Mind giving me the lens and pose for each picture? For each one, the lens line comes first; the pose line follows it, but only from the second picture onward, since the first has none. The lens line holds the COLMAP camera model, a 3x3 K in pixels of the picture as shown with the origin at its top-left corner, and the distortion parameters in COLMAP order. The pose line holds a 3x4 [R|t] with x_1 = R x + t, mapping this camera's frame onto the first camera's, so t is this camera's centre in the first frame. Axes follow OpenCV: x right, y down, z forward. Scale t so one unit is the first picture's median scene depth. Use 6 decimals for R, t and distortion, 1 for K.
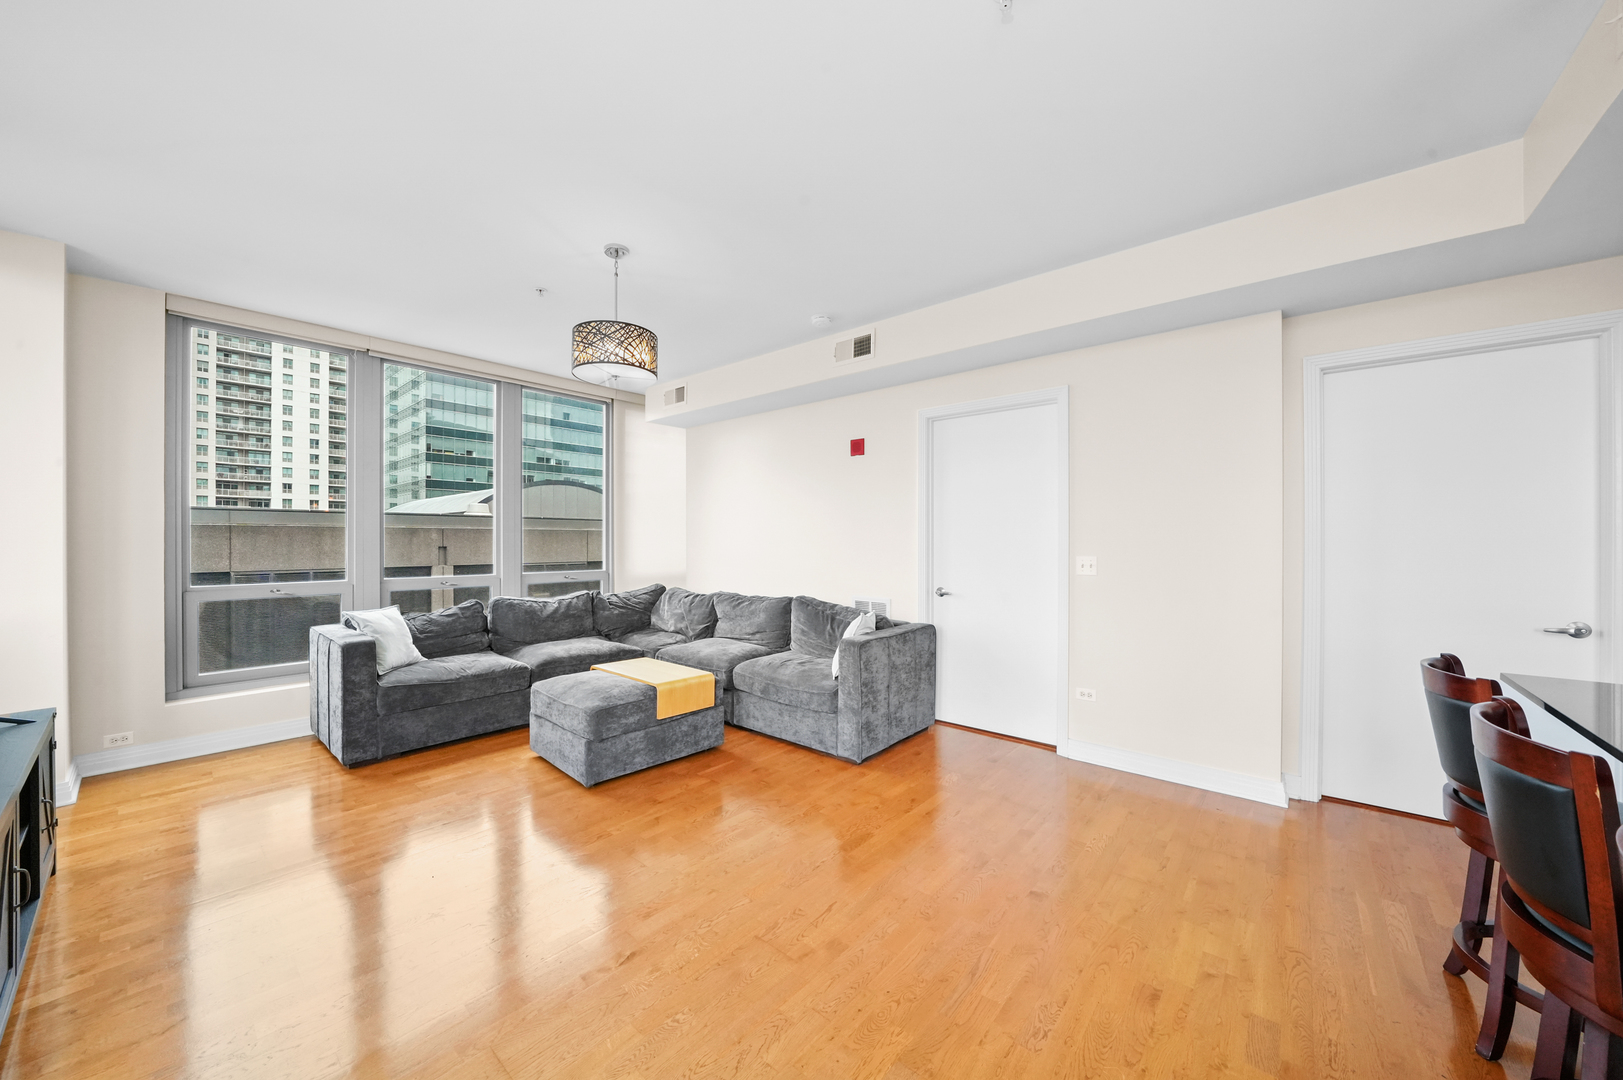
lens RADIAL K [[578.6, 0, 807.5], [0, 578.6, 538.6], [0, 0, 1]] dist [-0.028199, 0.006029]
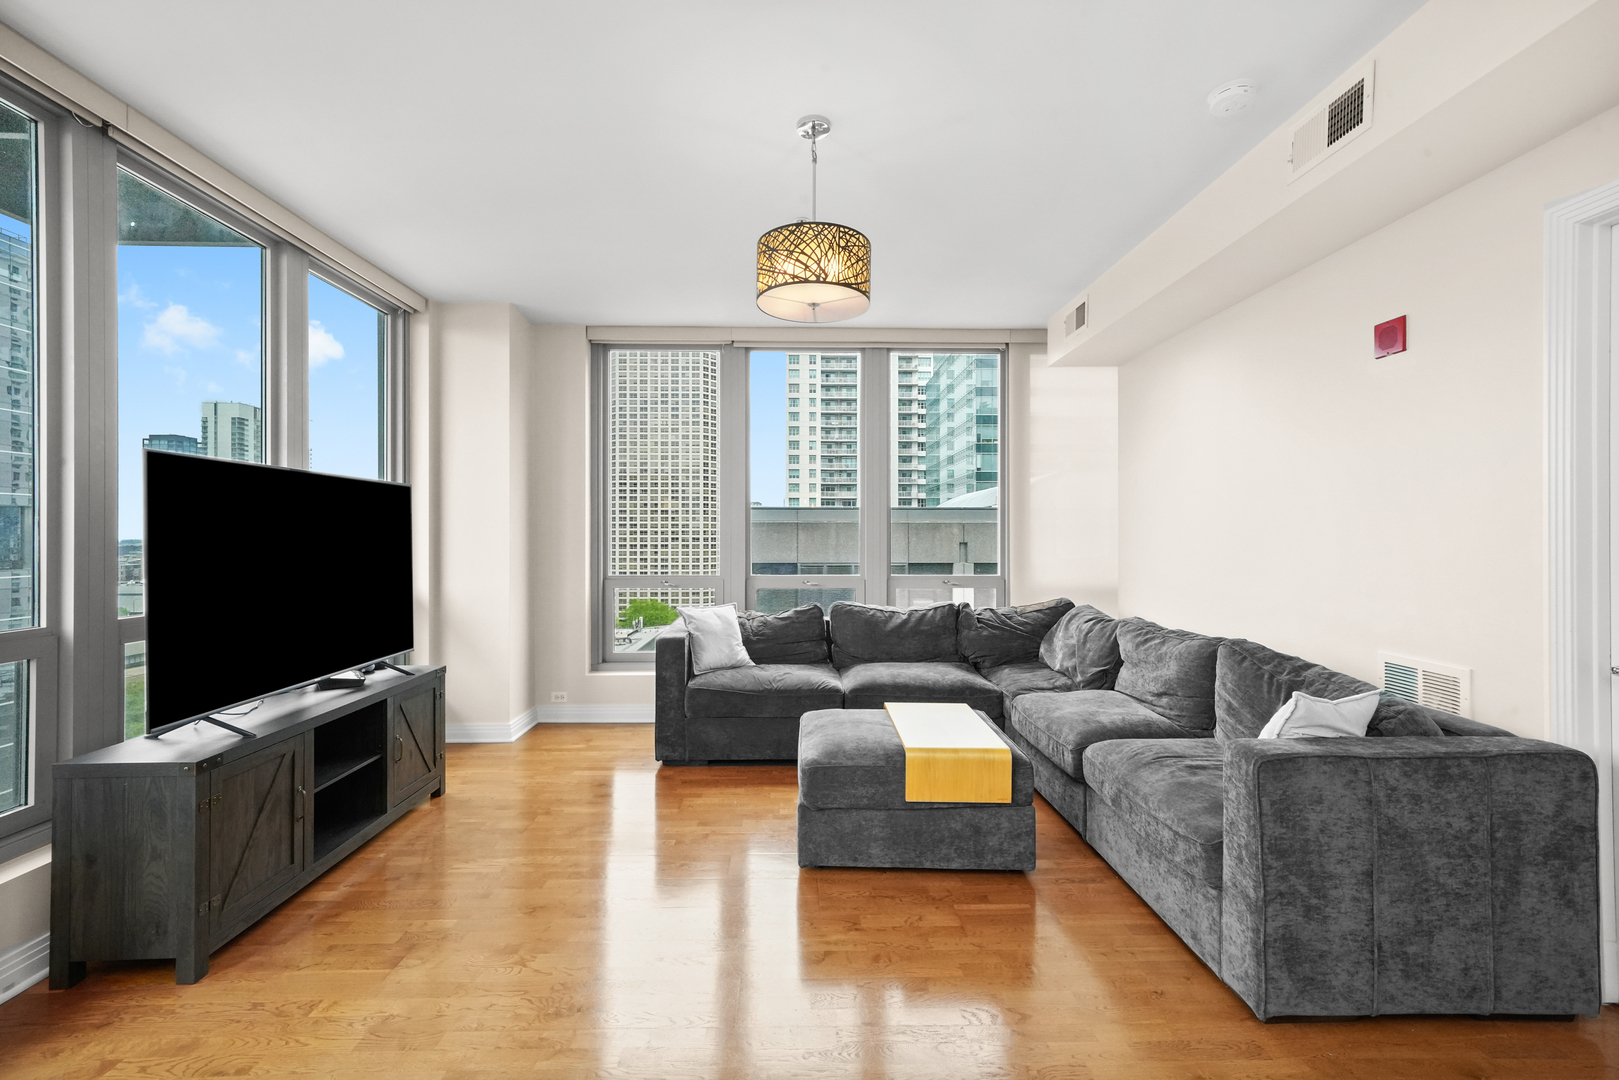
lens RADIAL K [[698.5, 0, 808.1], [0, 698.5, 534.2], [0, 0, 1]] dist [0.006702, 0.000575]
pose [[0.670327, -0.001250, -0.742065, 0.219616], [0.001716, 0.999999, -0.000134, 0.001781], [0.742064, -0.001184, 0.670328, 0.298606]]
